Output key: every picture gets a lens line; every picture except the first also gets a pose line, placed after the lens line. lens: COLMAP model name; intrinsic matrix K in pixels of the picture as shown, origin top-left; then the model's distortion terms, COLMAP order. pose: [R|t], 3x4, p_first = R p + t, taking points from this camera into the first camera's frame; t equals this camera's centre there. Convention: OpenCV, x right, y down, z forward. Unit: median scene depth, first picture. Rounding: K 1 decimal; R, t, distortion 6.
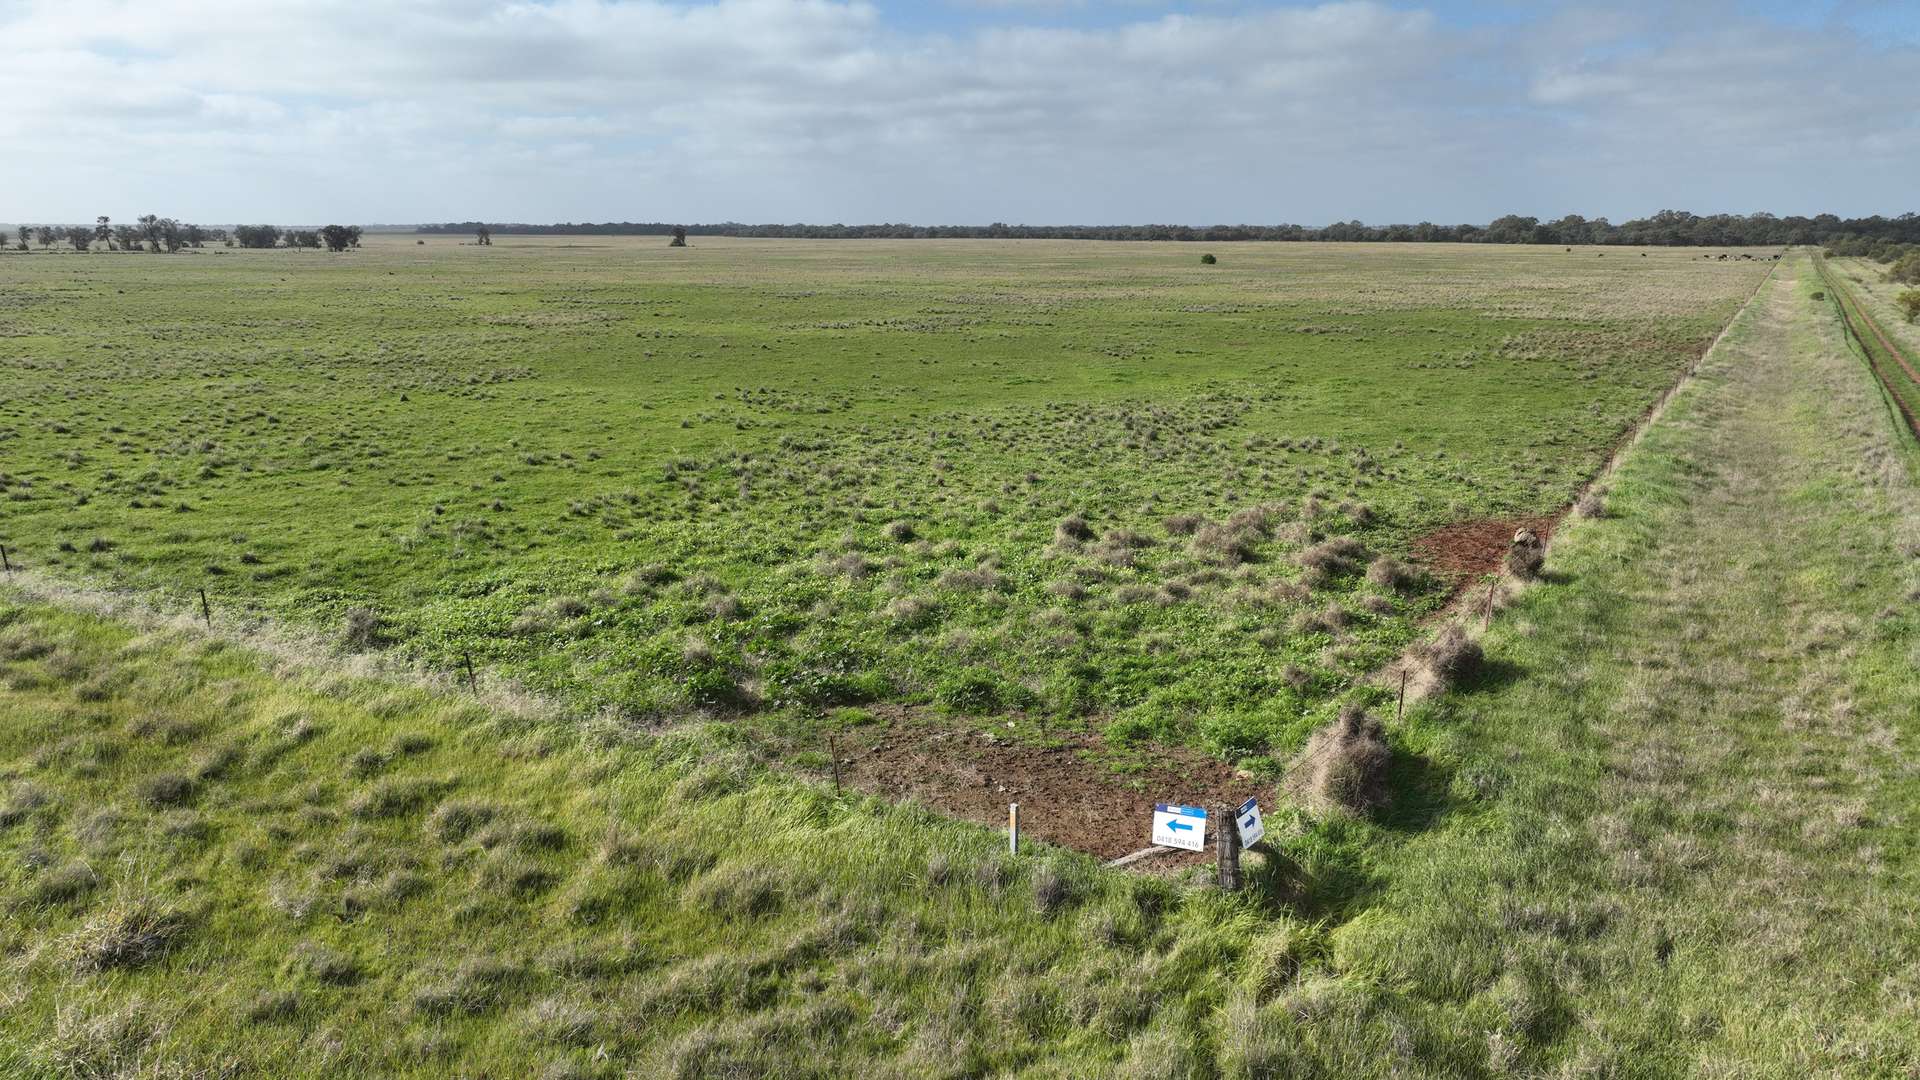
lens RADIAL K [[1340.6, 0, 960.0], [0, 1340.6, 540.0], [0, 0, 1]] dist [-0.002250, 0.012484]
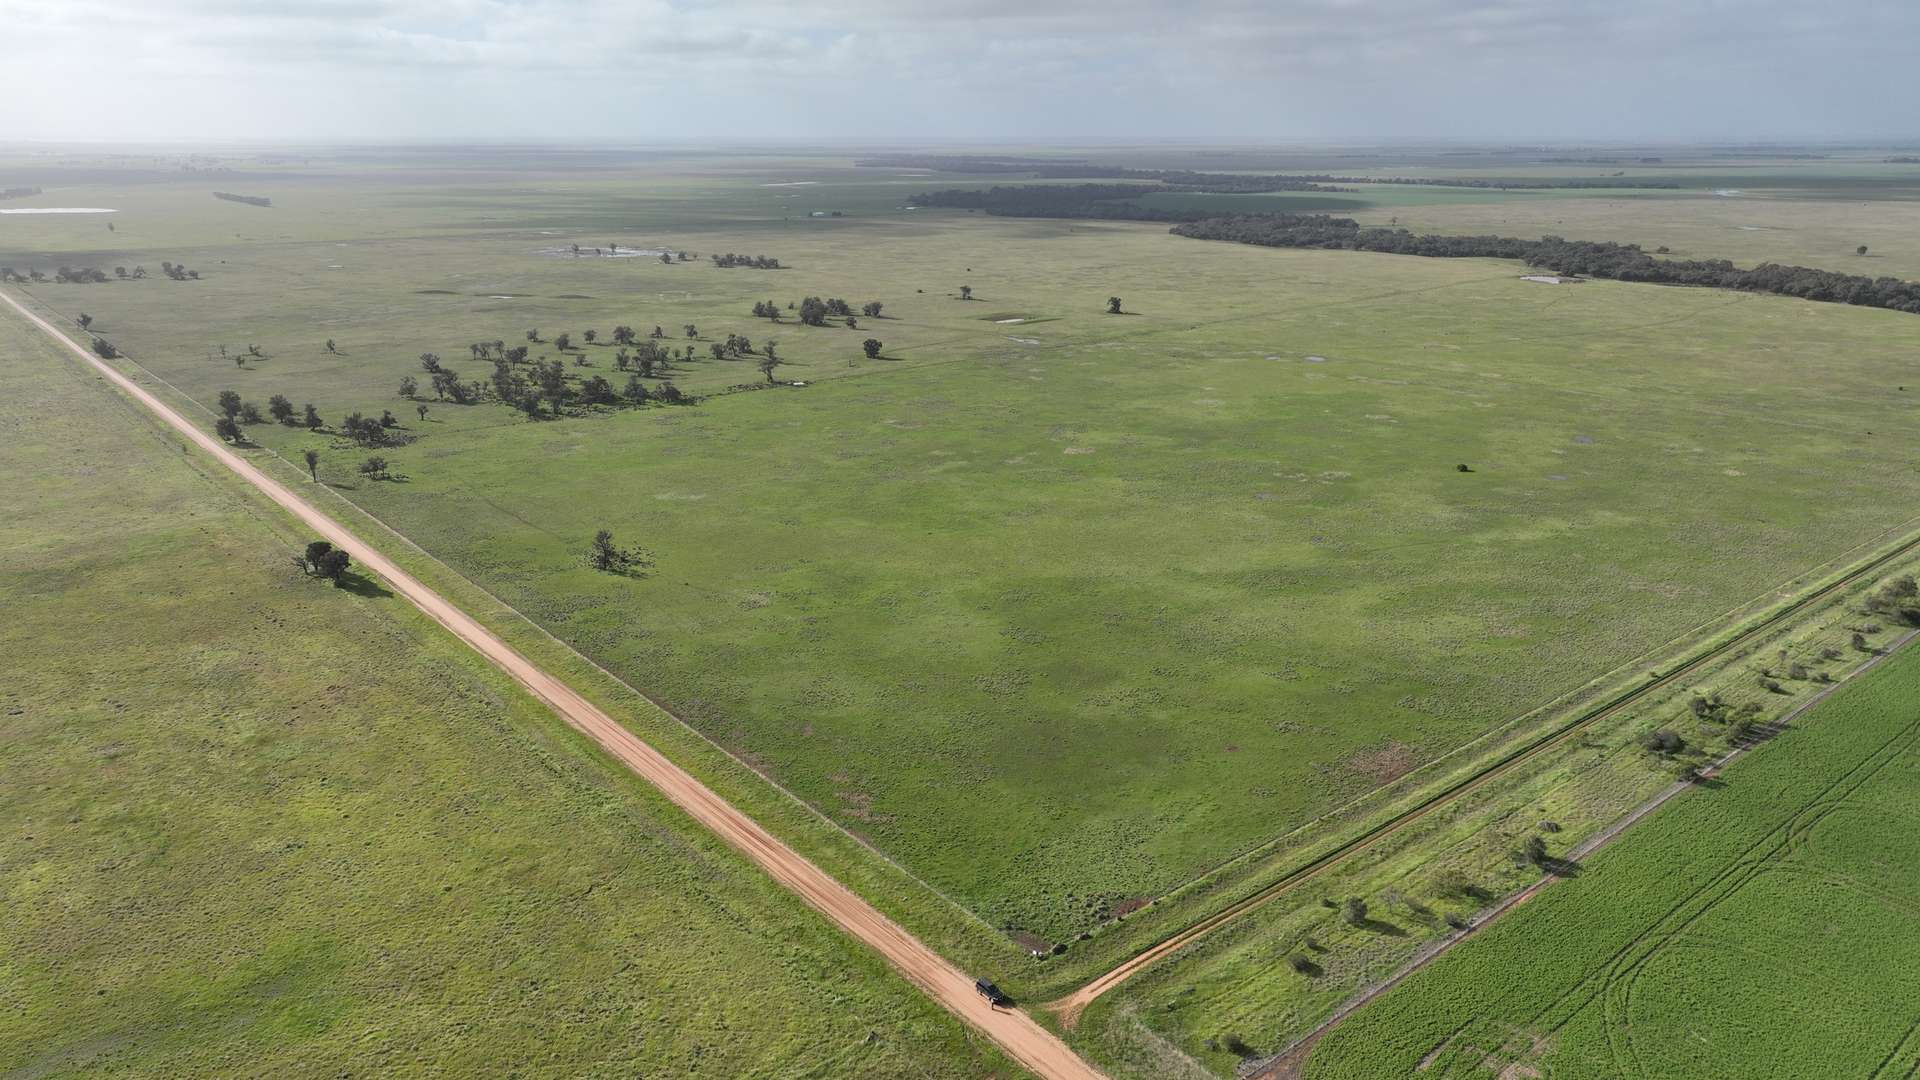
lens RADIAL K [[1340.6, 0, 960.0], [0, 1340.6, 540.0], [0, 0, 1]] dist [-0.002250, 0.012484]
pose [[0.943082, 0.102436, -0.316392, 2.301578], [-0.076152, 0.992619, 0.094383, -3.588999], [0.323725, -0.064917, 0.943922, -8.210640]]
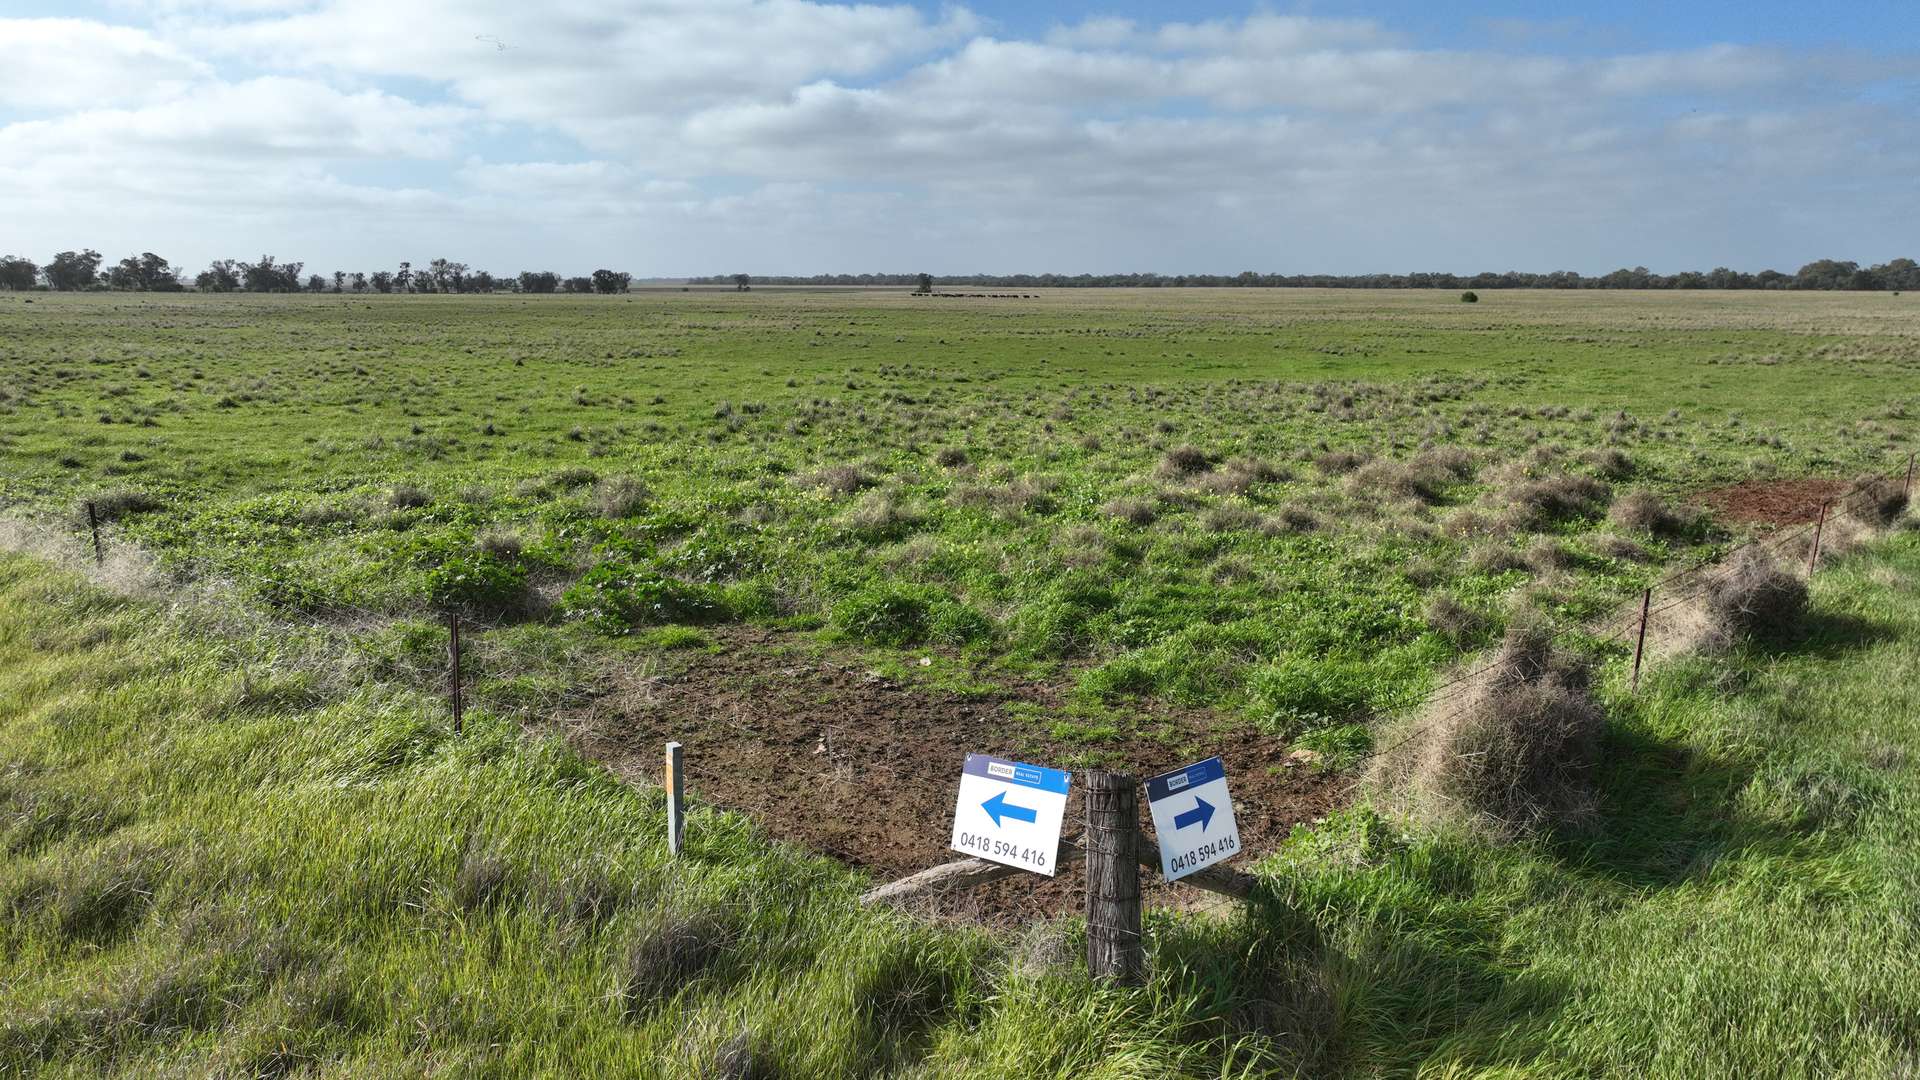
lens RADIAL K [[1340.6, 0, 960.0], [0, 1340.6, 540.0], [0, 0, 1]] dist [-0.002250, 0.012484]
pose [[0.983370, 0.031789, -0.178811, 0.145245], [-0.038634, 0.998643, -0.034930, 0.097292], [0.177458, 0.041257, 0.983263, 0.395705]]
